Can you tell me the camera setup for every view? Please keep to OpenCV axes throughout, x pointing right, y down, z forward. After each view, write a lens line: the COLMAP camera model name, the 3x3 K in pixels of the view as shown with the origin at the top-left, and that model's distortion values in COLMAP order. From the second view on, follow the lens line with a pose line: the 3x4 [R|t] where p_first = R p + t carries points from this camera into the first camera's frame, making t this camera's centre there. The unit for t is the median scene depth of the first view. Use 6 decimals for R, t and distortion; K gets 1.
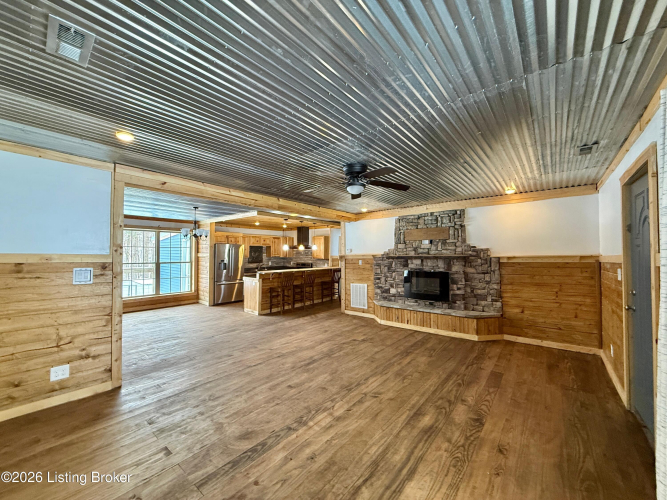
lens RADIAL K [[265.8, 0, 333.6], [0, 265.8, 250.9], [0, 0, 1]] dist [0.000262, -0.000002]
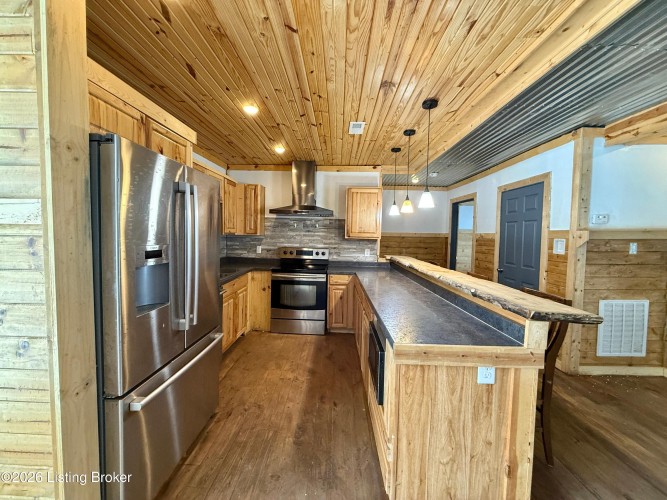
lens RADIAL K [[265.8, 0, 333.0], [0, 265.8, 248.3], [0, 0, 1]] dist [0.000262, -0.000002]
pose [[0.782090, -0.016536, 0.622946, -0.524798], [-0.024201, 0.998088, 0.056877, 0.031149], [-0.622696, -0.059559, 0.780194, 0.975164]]
